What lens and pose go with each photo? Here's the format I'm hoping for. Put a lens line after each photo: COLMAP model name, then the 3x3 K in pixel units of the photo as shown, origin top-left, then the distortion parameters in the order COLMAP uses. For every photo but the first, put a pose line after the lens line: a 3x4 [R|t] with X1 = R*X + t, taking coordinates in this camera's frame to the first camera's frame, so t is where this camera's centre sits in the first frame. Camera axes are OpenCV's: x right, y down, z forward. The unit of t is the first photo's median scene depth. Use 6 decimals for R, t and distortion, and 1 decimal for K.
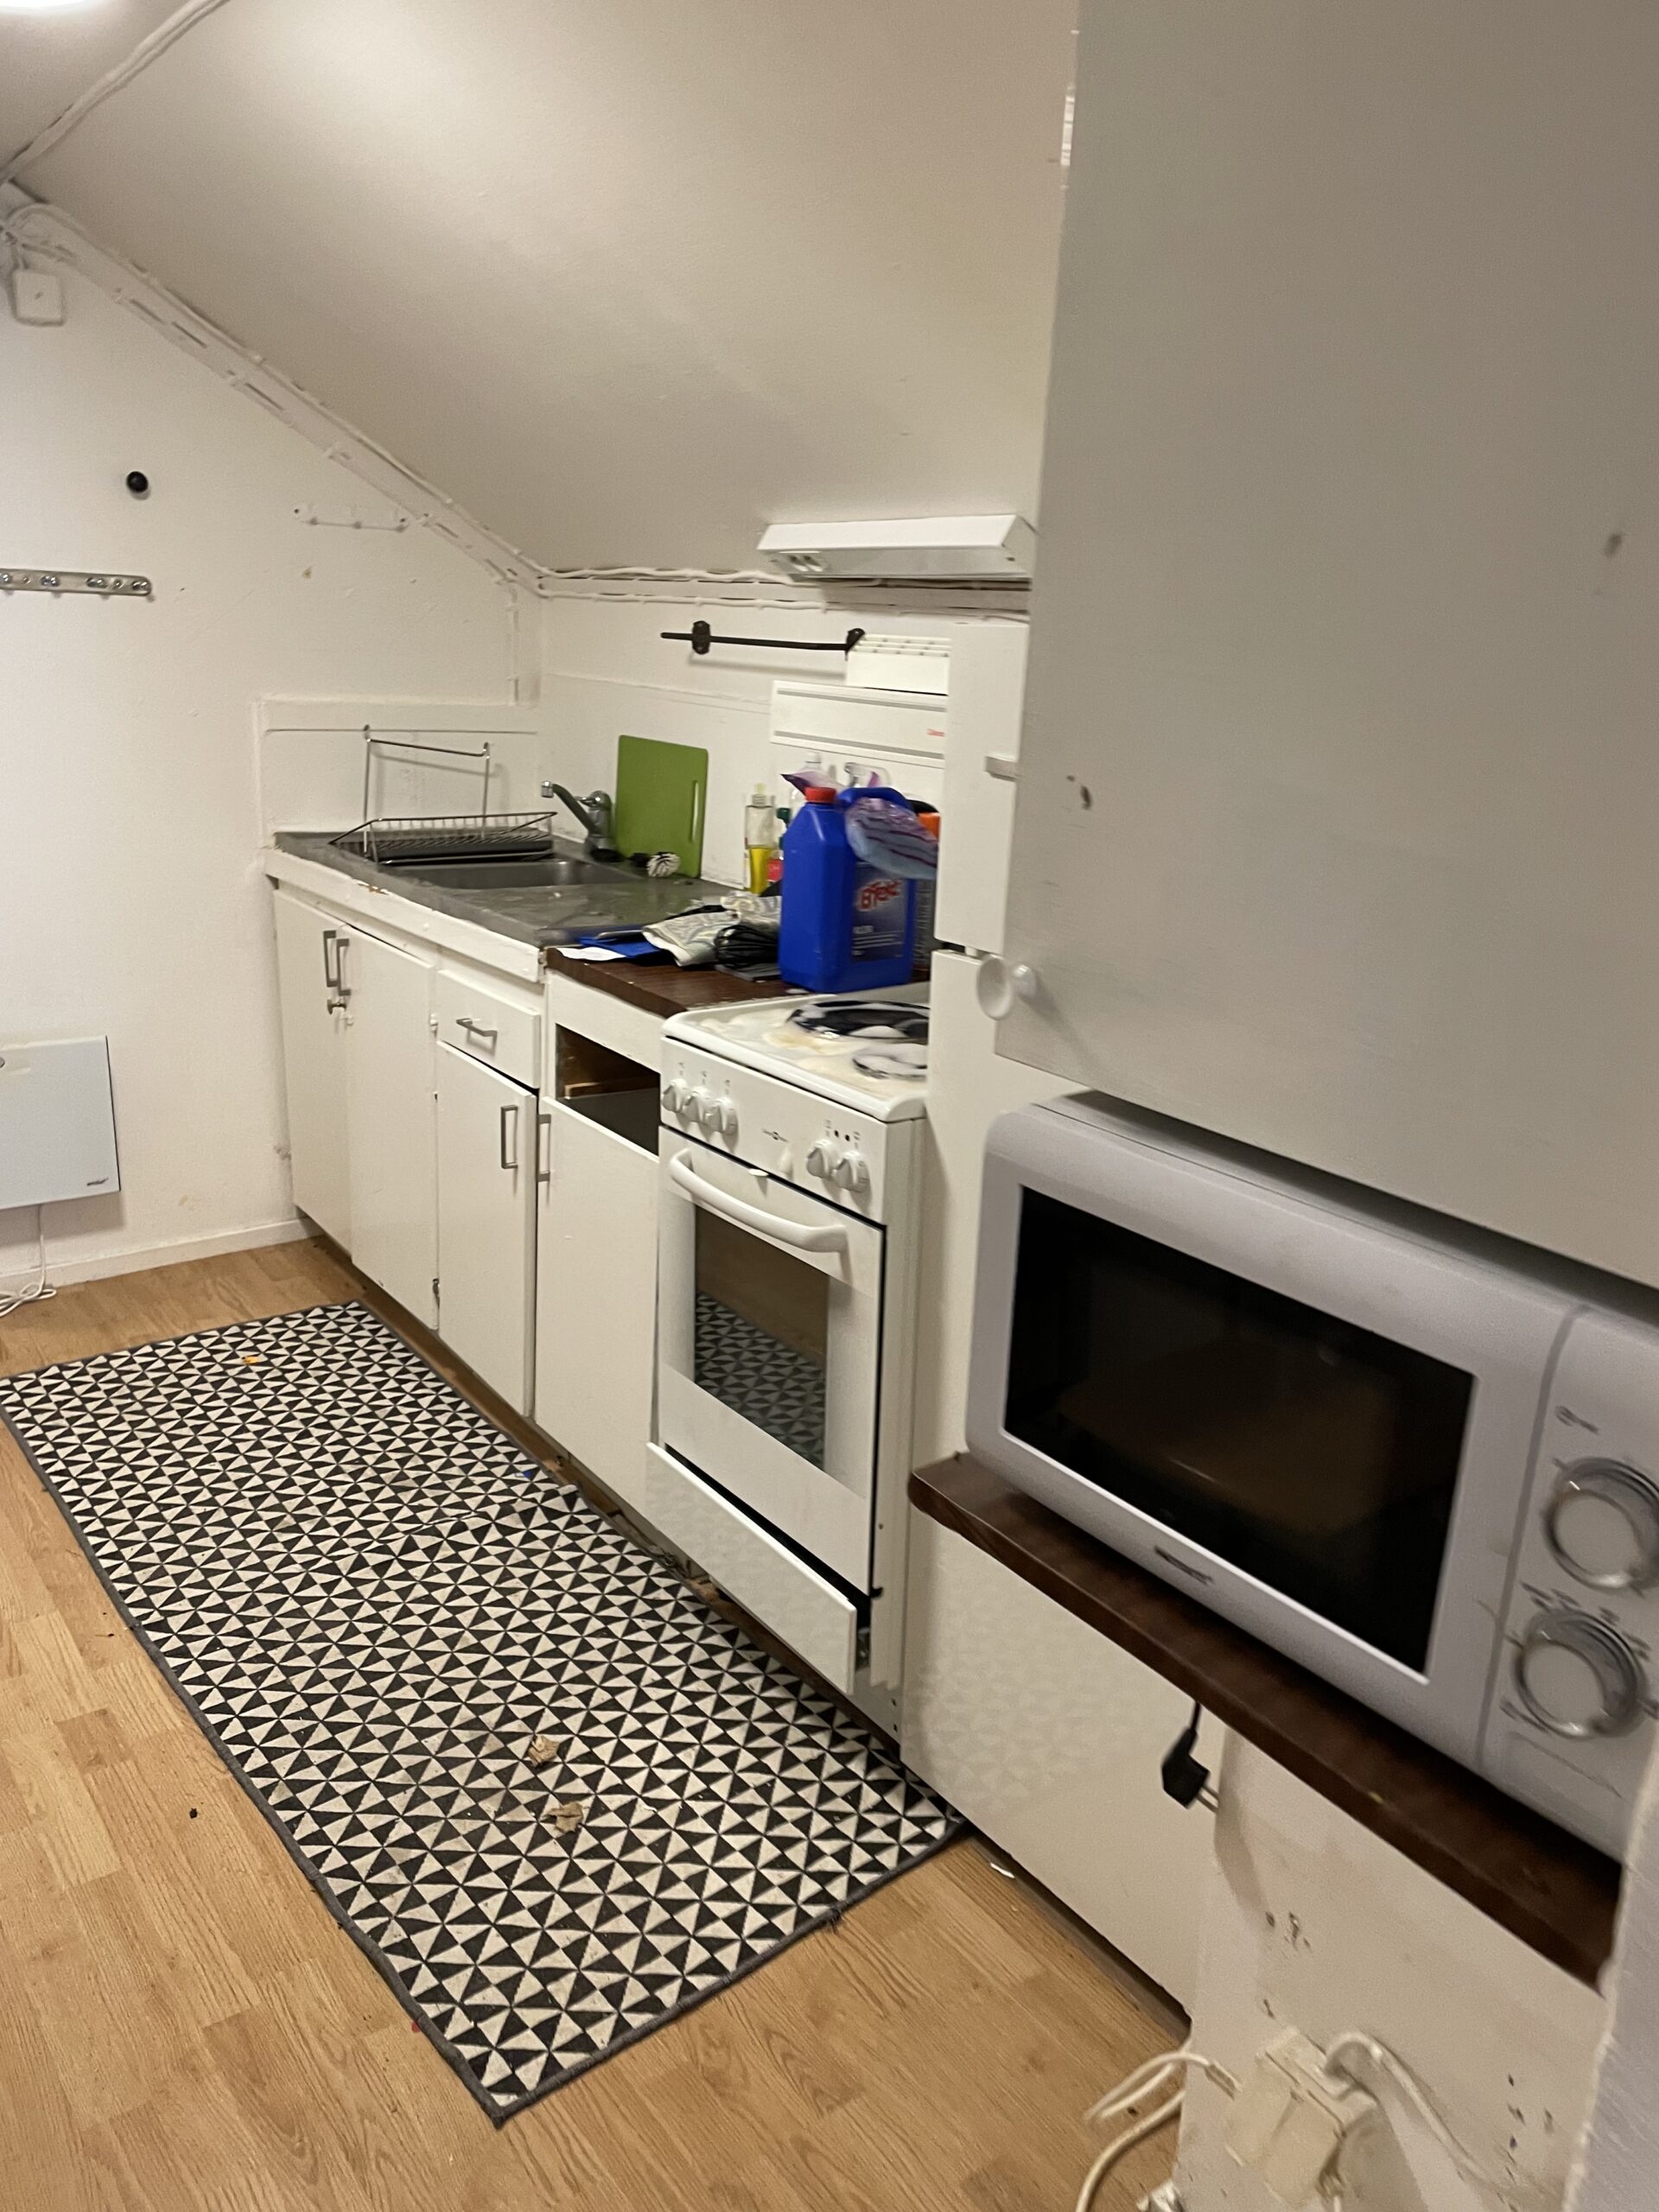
lens RADIAL K [[1671.0, 0, 825.9], [0, 1671.0, 1098.3], [0, 0, 1]] dist [-0.006736, -0.000878]
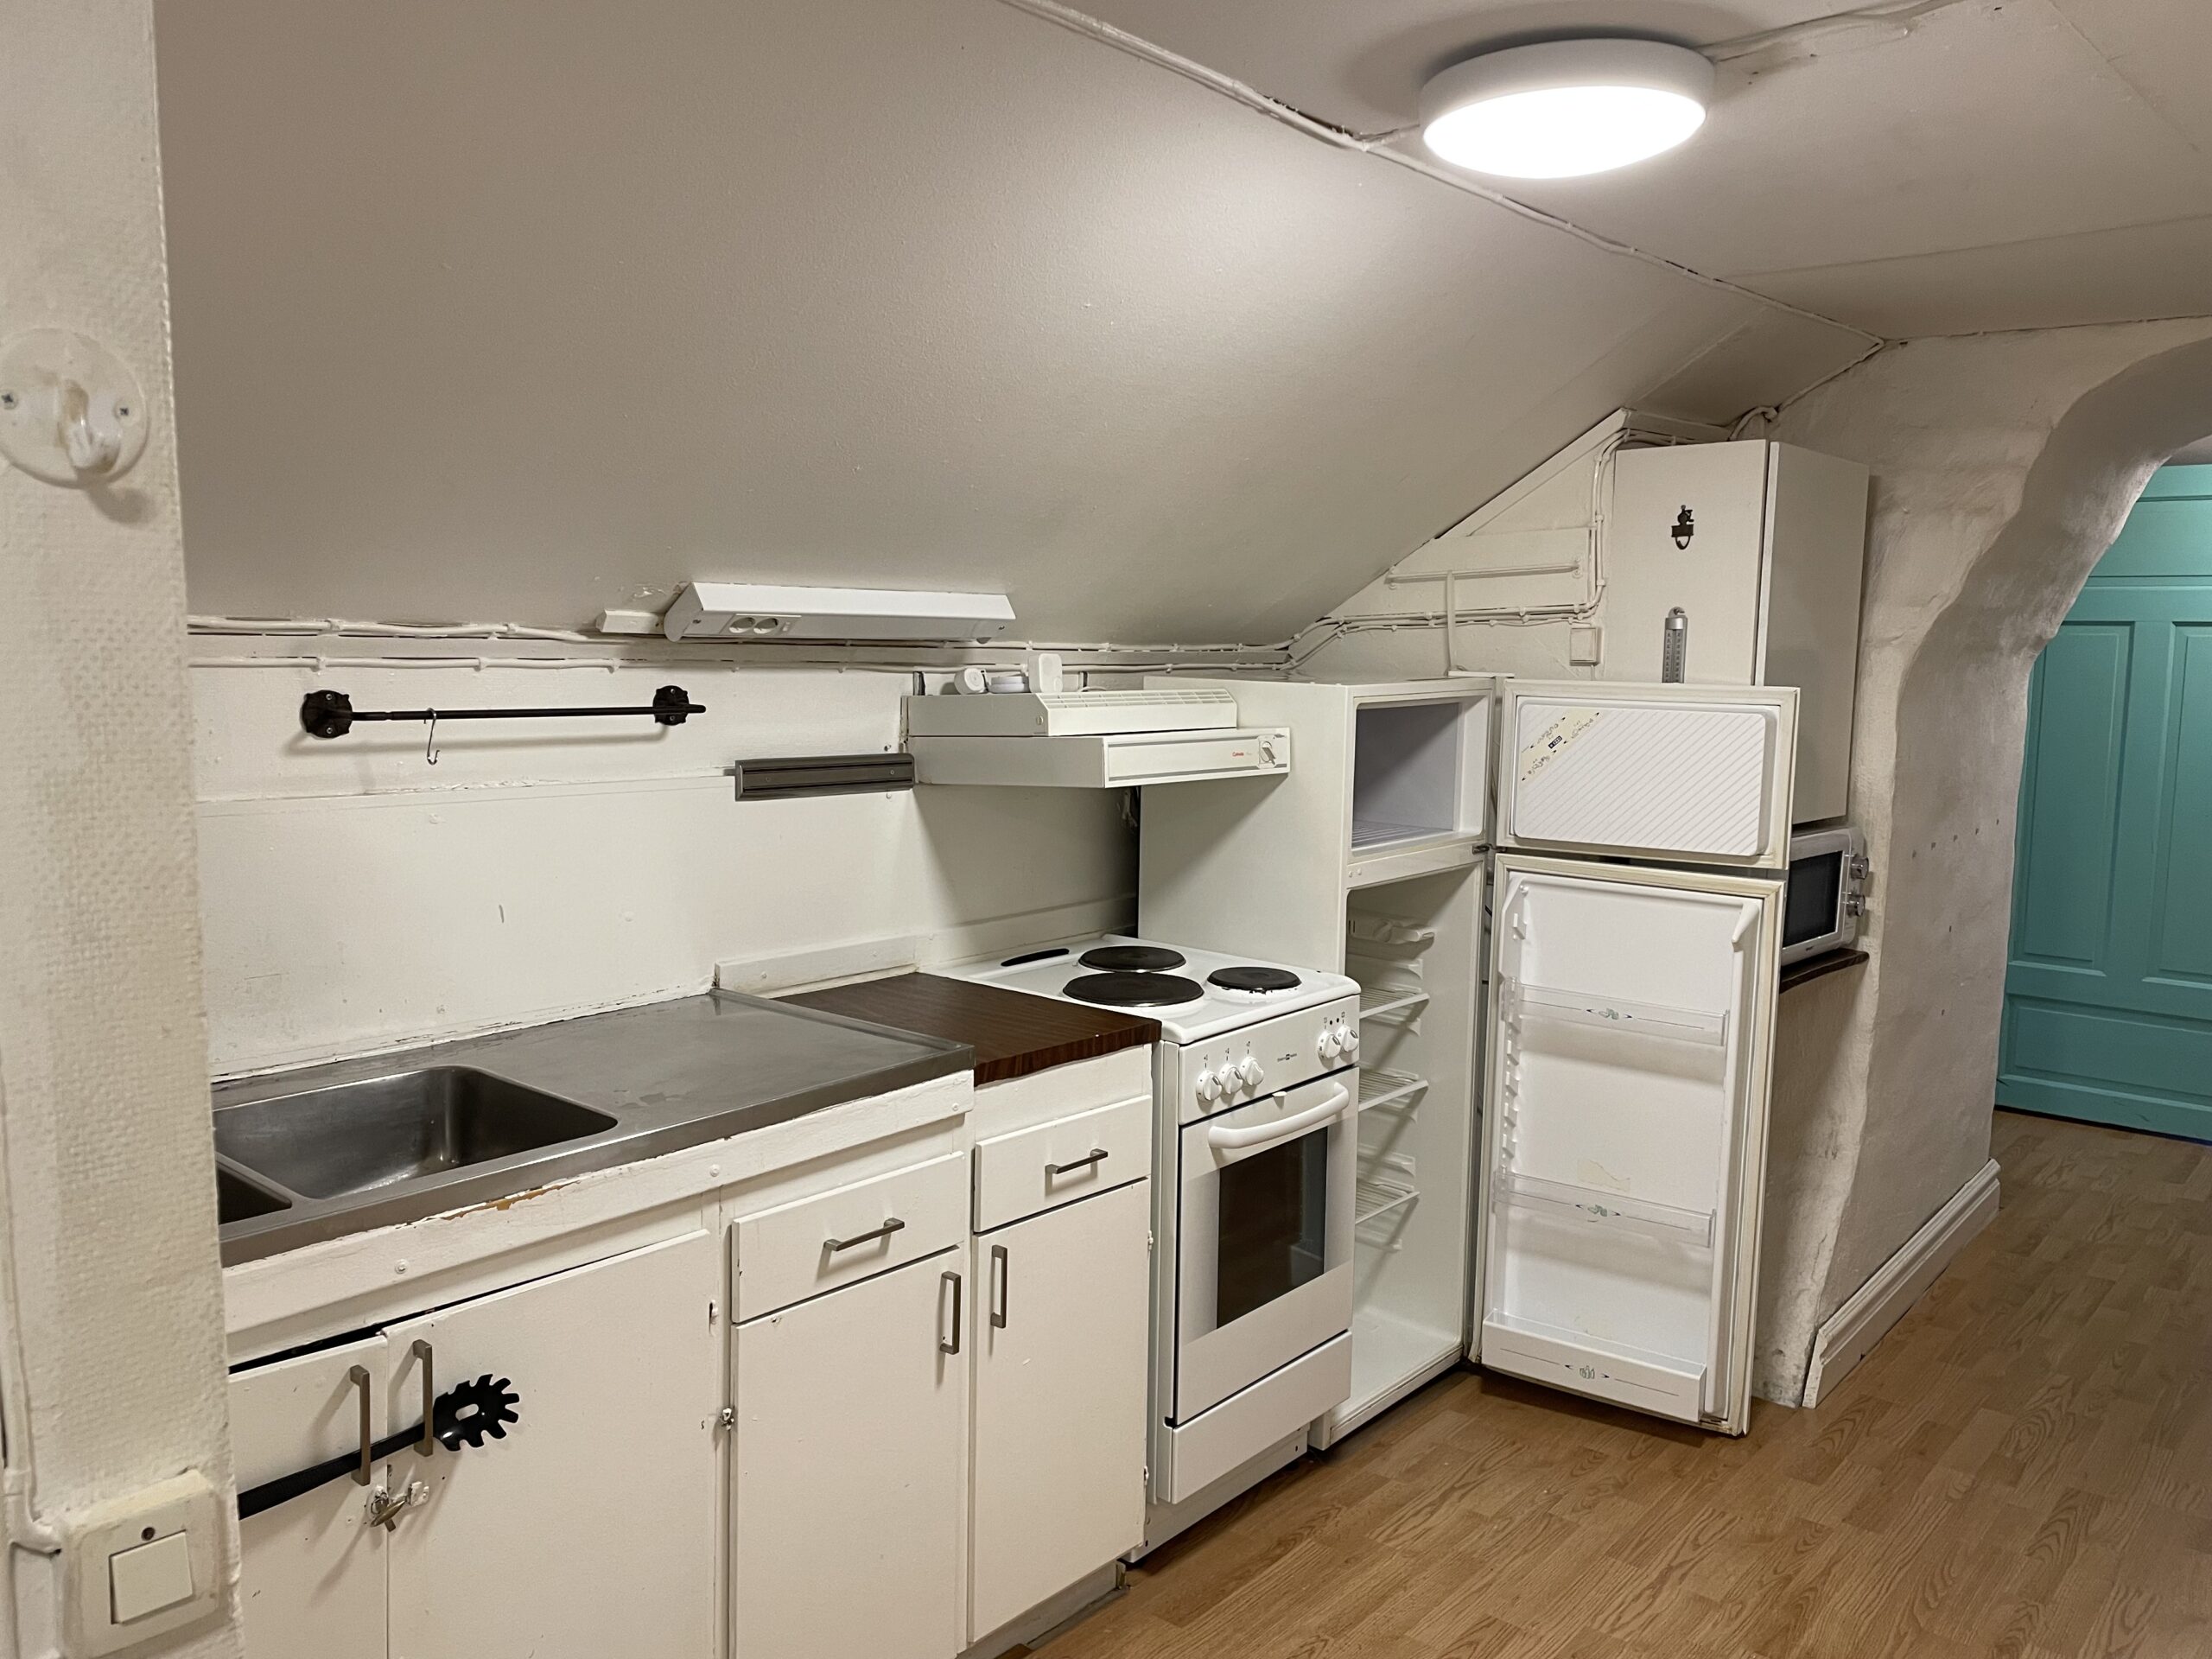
lens RADIAL K [[1671.0, 0, 1103.4], [0, 1671.0, 837.9], [0, 0, 1]] dist [-0.006736, -0.000878]
pose [[-0.214982, -0.149504, 0.965107, -0.925474], [0.253379, 0.945836, 0.202960, -0.331359], [-0.943176, 0.288171, -0.165456, 0.962510]]
